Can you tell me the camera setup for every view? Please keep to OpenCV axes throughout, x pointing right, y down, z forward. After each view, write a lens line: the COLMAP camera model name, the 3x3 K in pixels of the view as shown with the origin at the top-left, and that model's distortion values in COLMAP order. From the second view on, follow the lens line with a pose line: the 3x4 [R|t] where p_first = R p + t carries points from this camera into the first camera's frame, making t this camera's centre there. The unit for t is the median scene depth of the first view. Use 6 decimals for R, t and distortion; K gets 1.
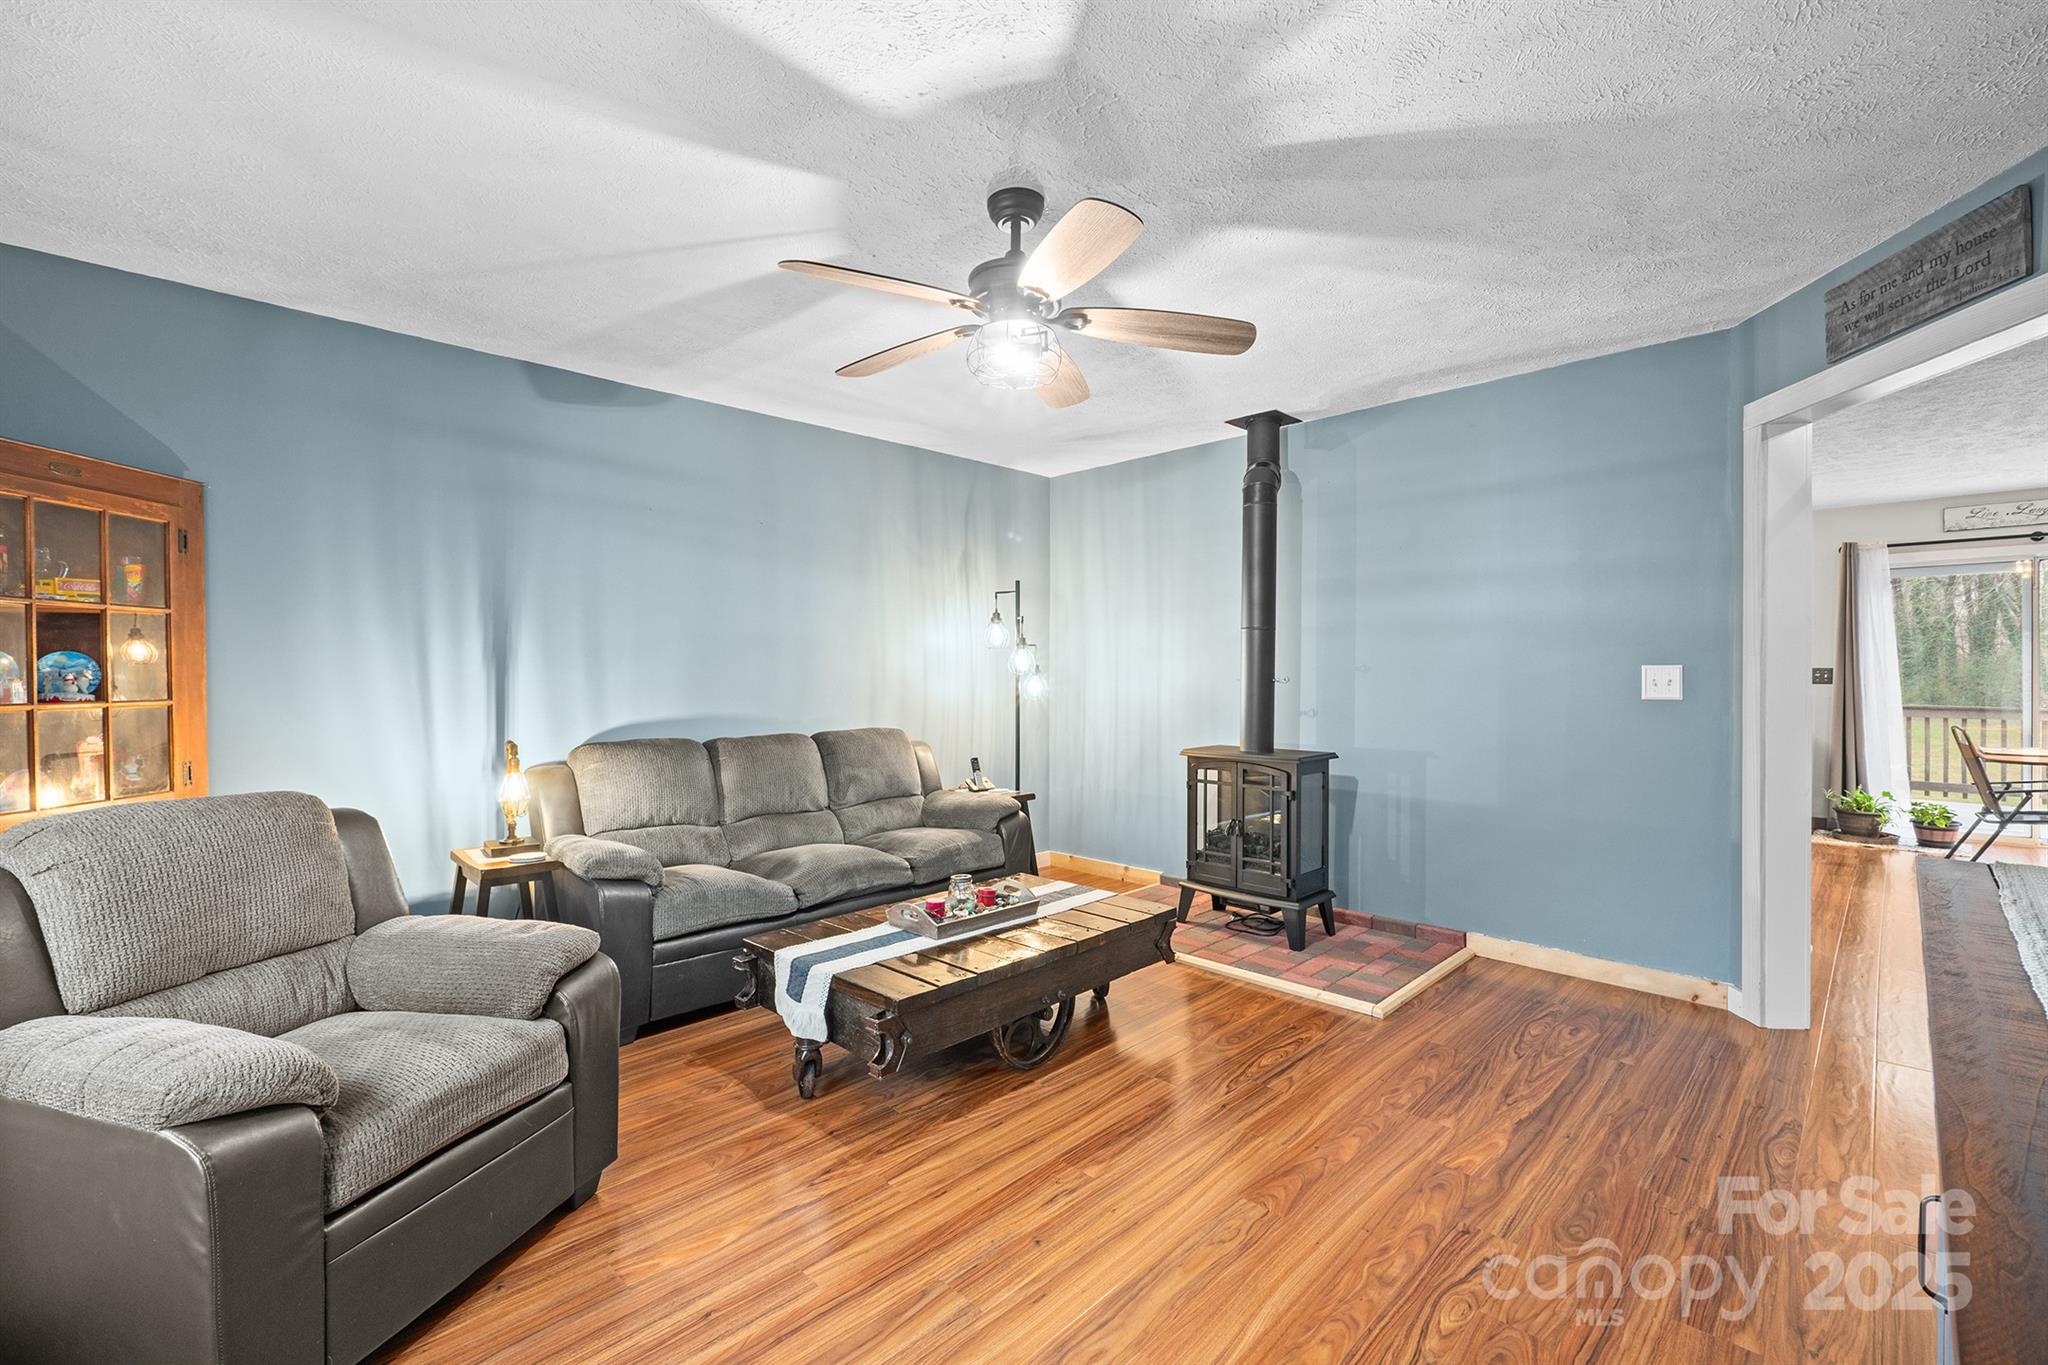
lens RADIAL K [[866.7, 0, 1010.6], [0, 866.7, 677.2], [0, 0, 1]] dist [-0.010636, 0.001939]
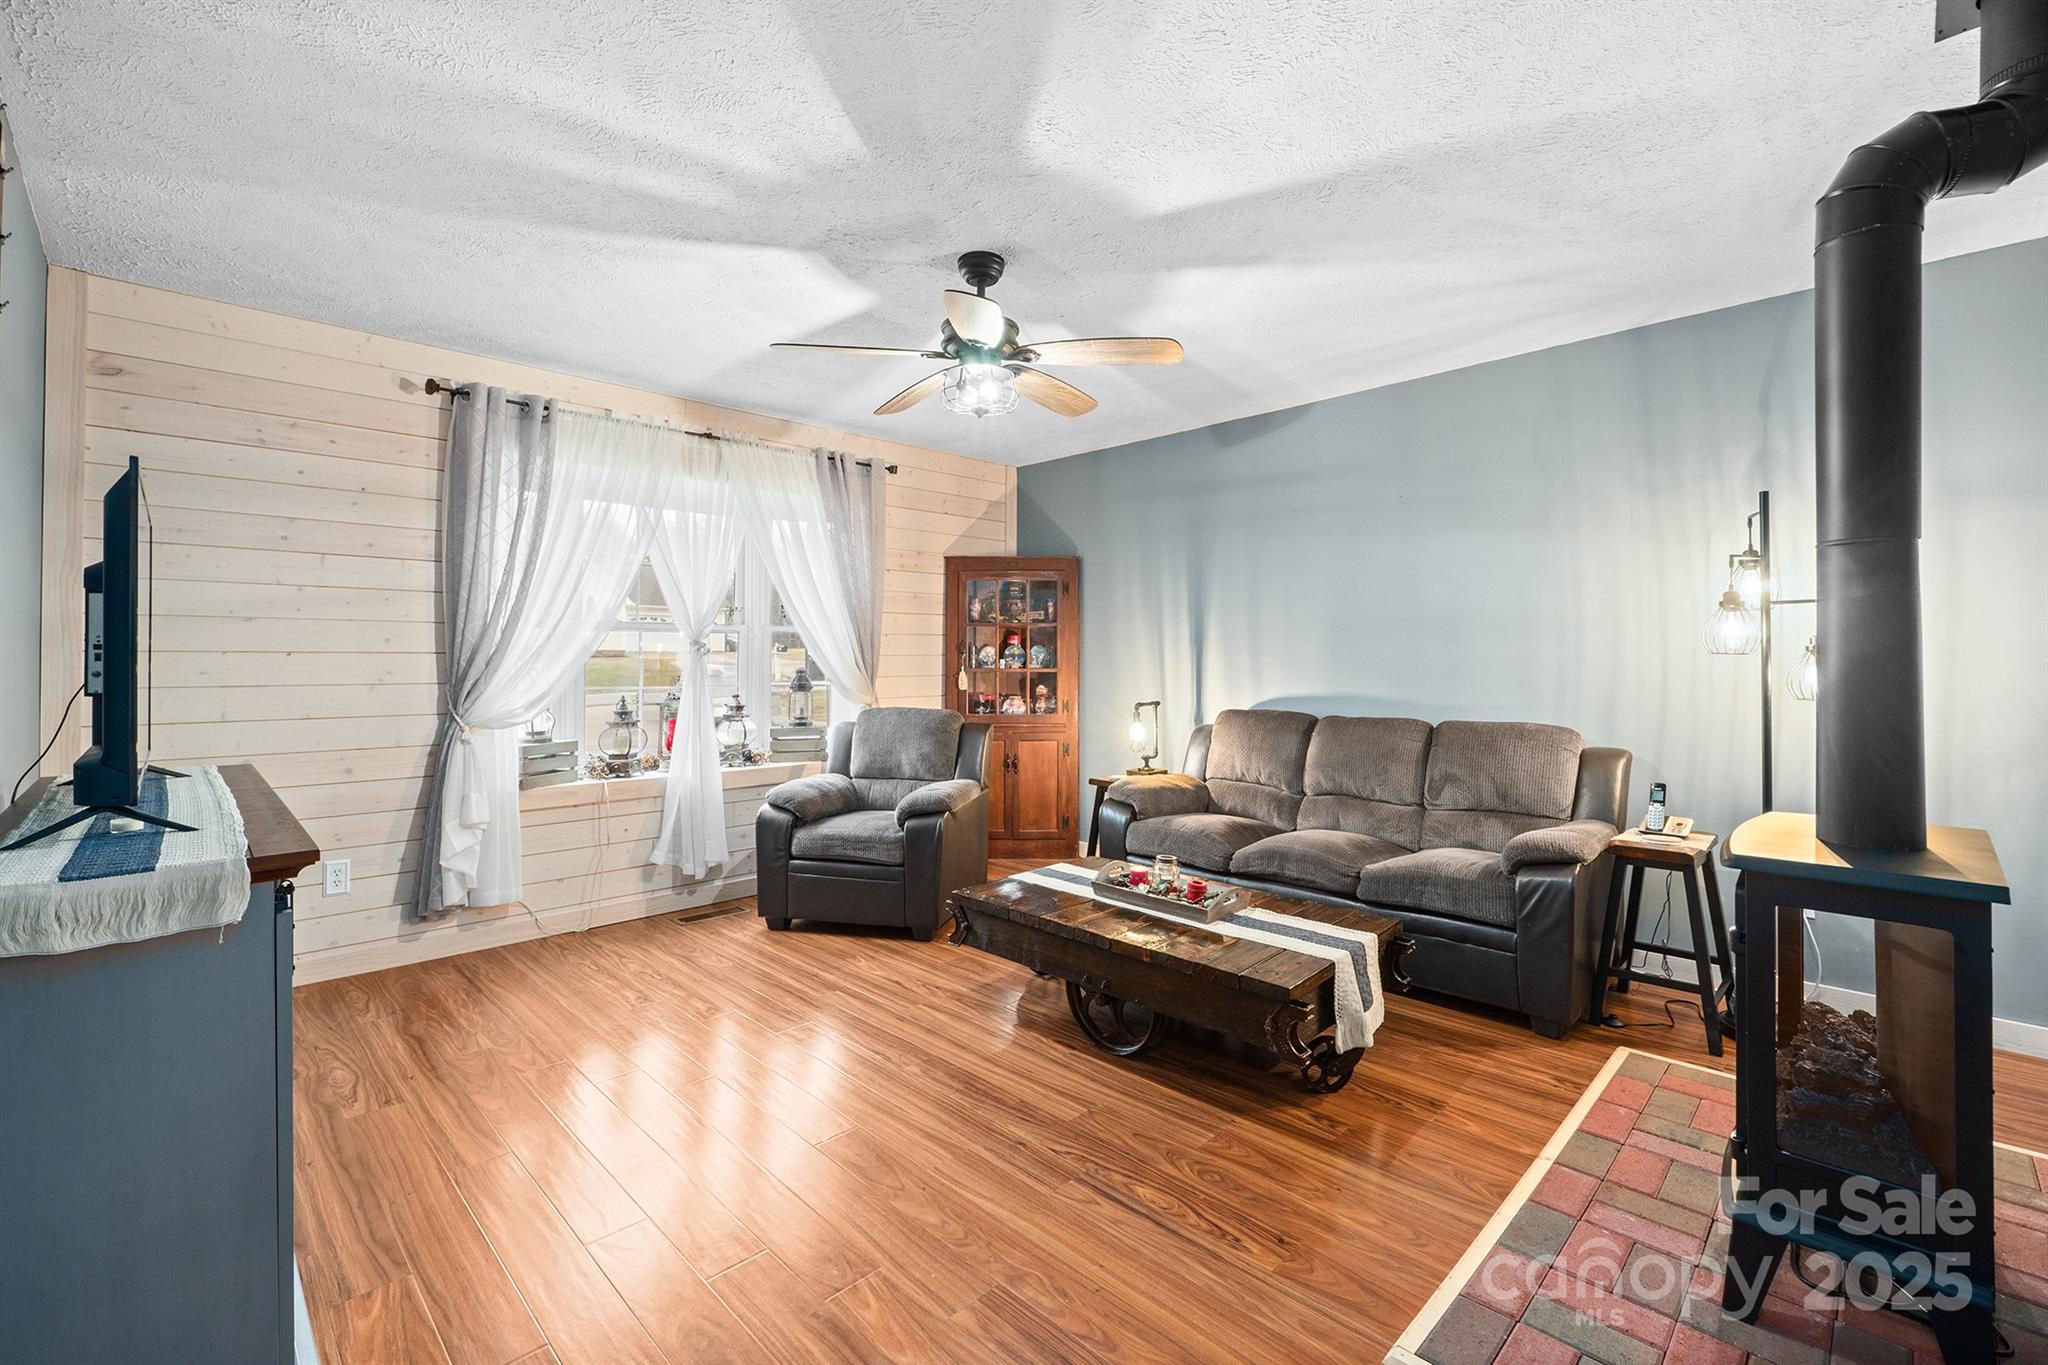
lens RADIAL K [[866.7, 0, 1030.0], [0, 866.7, 646.4], [0, 0, 1]] dist [-0.010636, 0.001939]
pose [[0.015488, -0.011056, -0.999819, 0.838532], [-0.002735, 0.999935, -0.011099, -0.001736], [0.999876, 0.002907, 0.015457, 0.733936]]
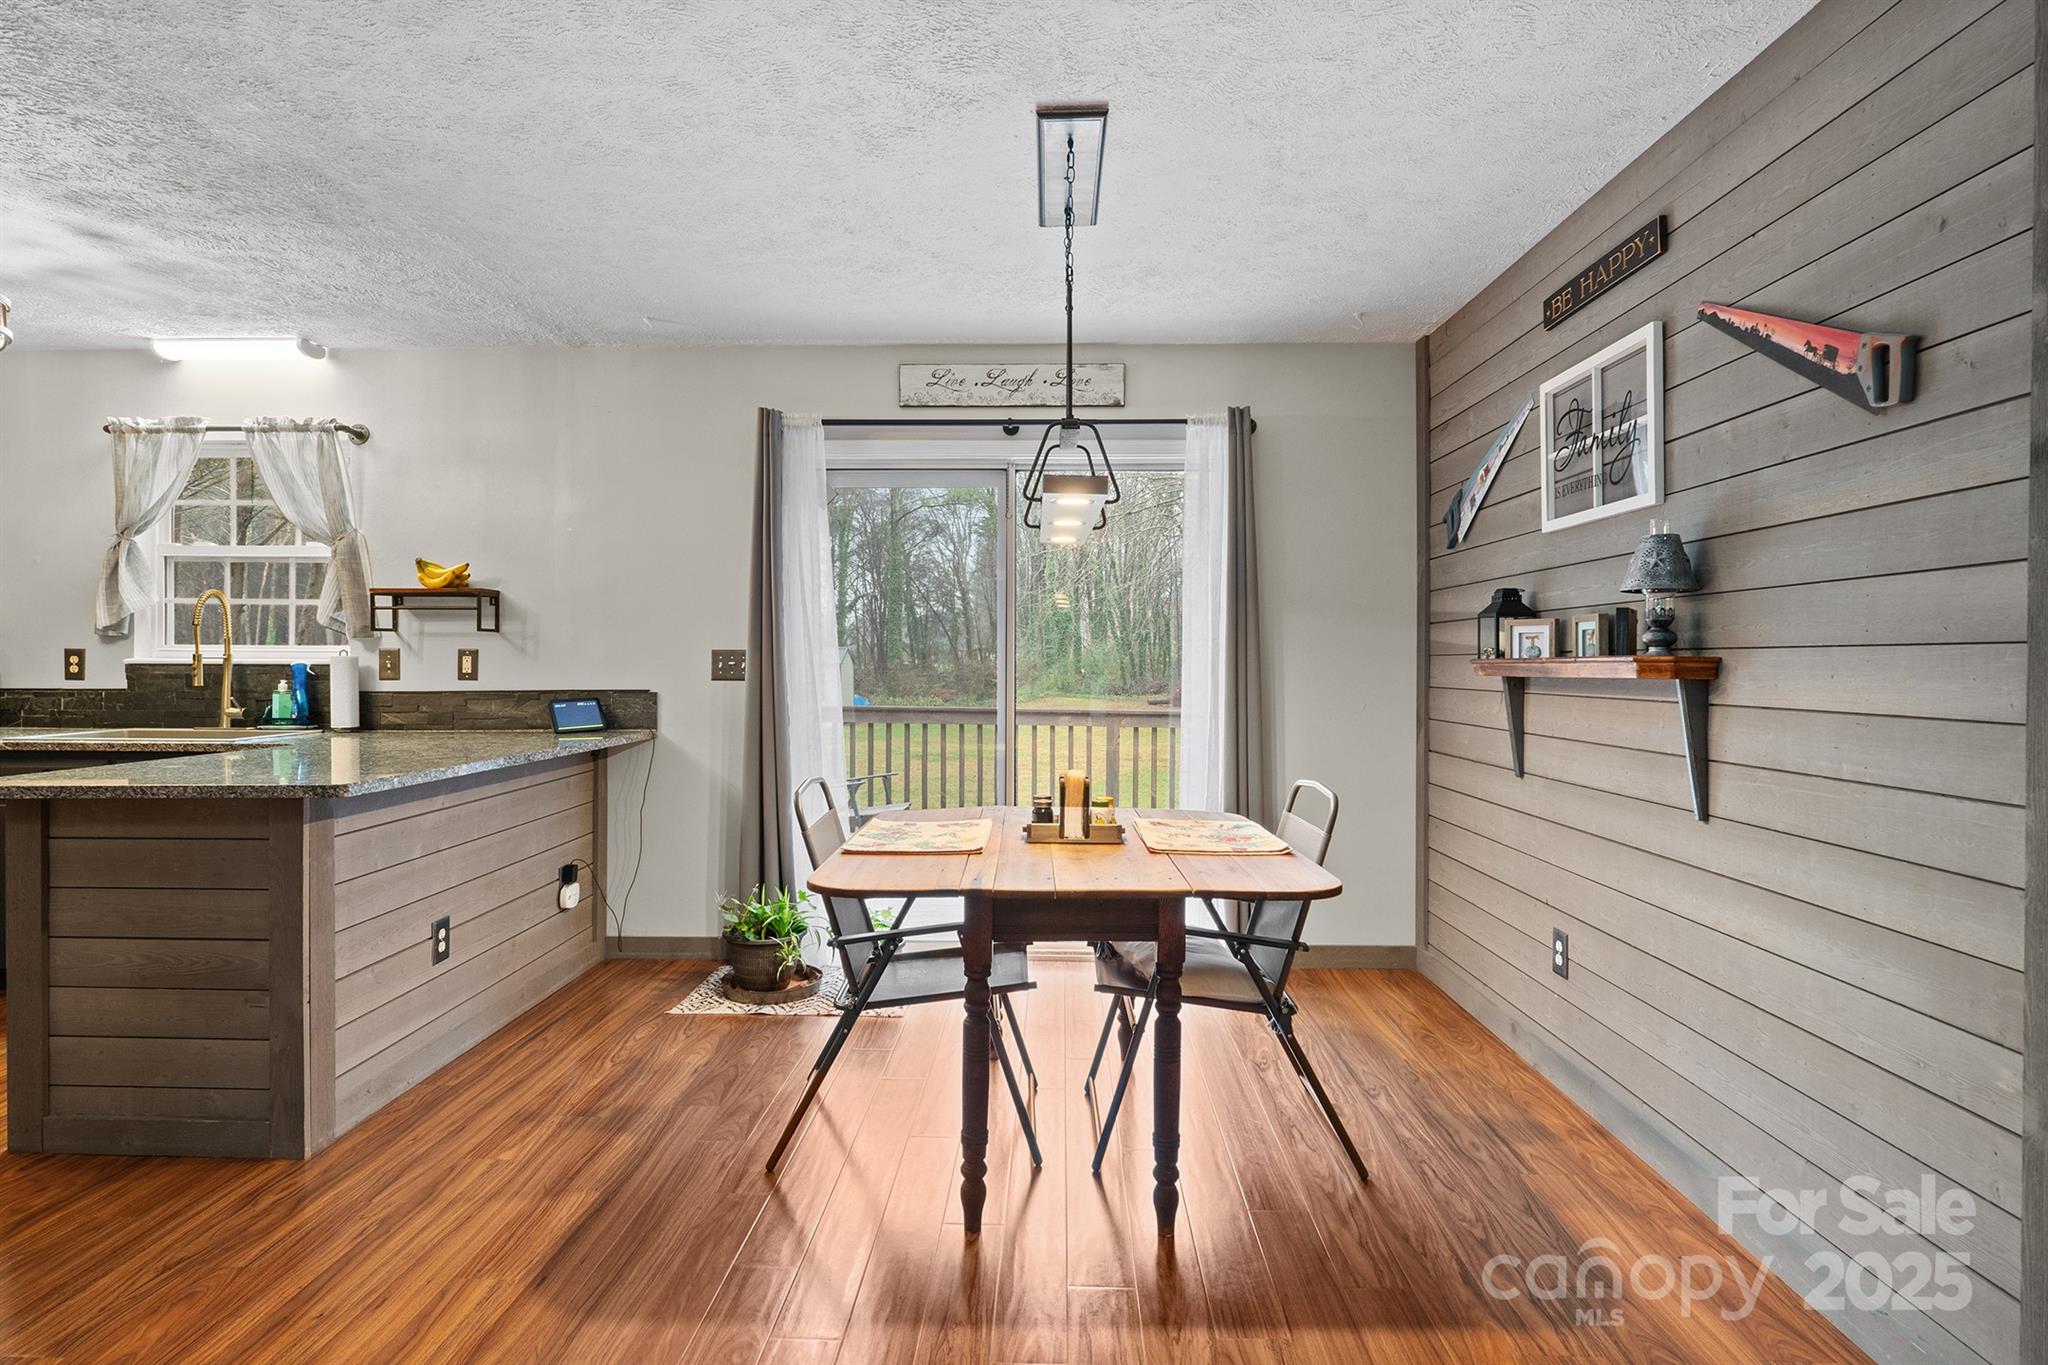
lens RADIAL K [[1086.0, 0, 1023.0], [0, 1086.0, 670.8], [0, 0, 1]] dist [-0.011582, 0.002368]
pose [[0.720128, -0.000872, 0.693840, 1.242065], [0.000165, 0.999999, 0.001085, 0.000282], [-0.693841, -0.000667, 0.720128, 0.831333]]
